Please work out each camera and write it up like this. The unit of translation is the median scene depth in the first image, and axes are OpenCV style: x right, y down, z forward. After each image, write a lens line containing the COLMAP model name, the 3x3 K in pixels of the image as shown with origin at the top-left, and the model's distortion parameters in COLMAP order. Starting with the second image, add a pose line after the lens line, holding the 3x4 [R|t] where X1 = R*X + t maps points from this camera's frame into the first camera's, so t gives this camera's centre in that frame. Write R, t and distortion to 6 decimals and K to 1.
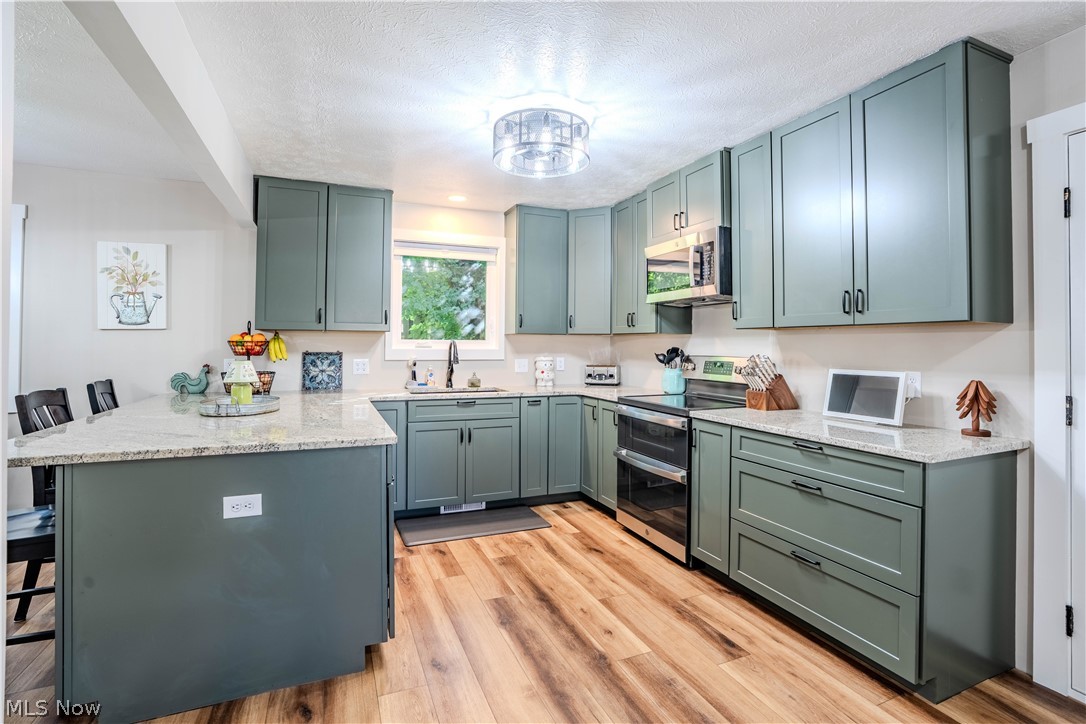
lens RADIAL K [[510.4, 0, 543.5], [0, 510.4, 346.5], [0, 0, 1]] dist [-0.067100, 0.024848]
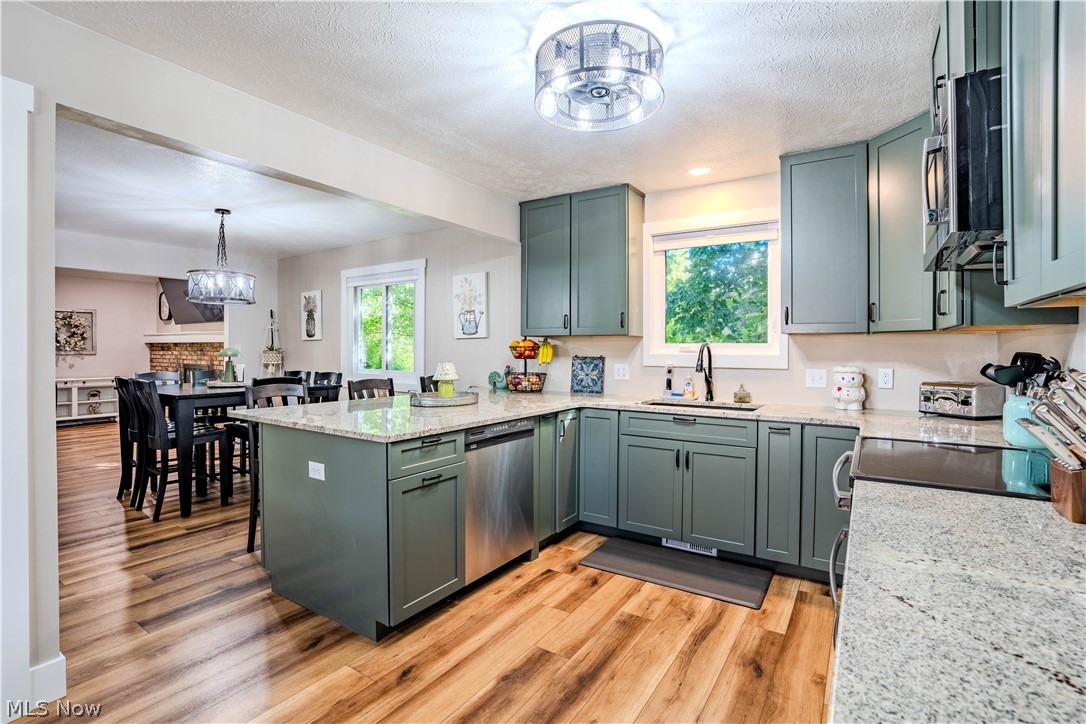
lens RADIAL K [[507.4, 0, 542.8], [0, 507.4, 357.2], [0, 0, 1]] dist [-0.069063, 0.027281]
pose [[0.557904, 0.009494, -0.829851, 0.424884], [-0.001732, 0.999946, 0.010276, 0.002211], [0.829903, -0.004296, 0.557891, 0.388207]]
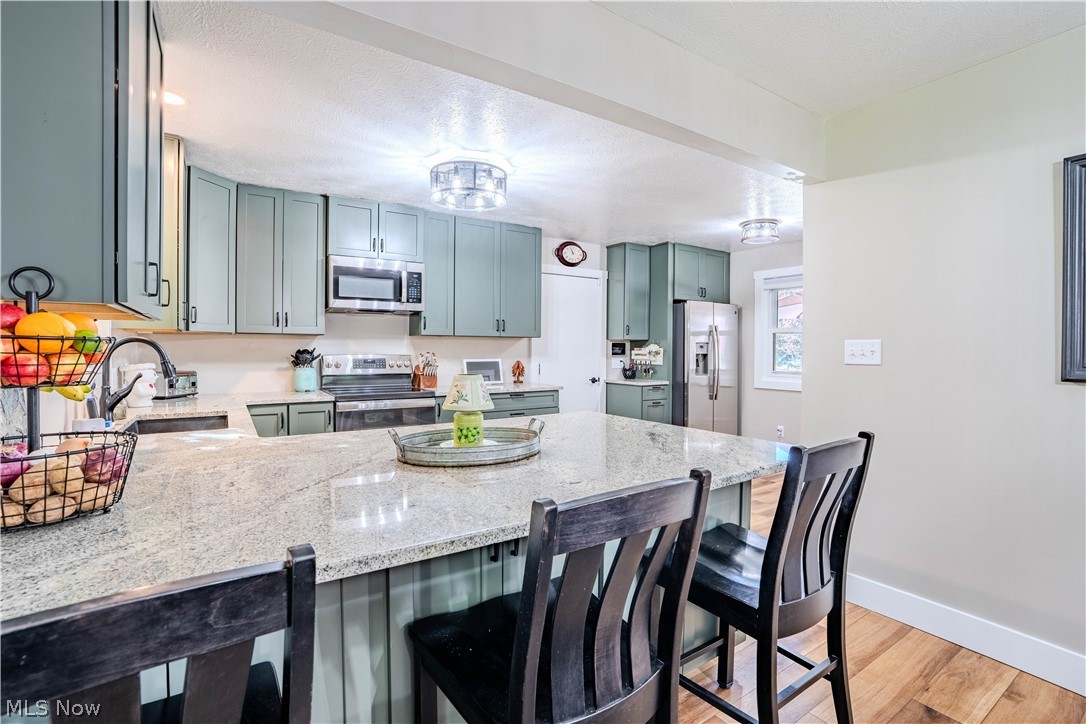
lens RADIAL K [[507.4, 0, 542.8], [0, 507.4, 357.2], [0, 0, 1]] dist [-0.069063, 0.027281]
pose [[-0.173403, -0.026347, 0.984498, -0.952543], [-0.002343, 0.999650, 0.026340, -0.008951], [-0.984848, 0.002261, -0.173404, 0.773330]]
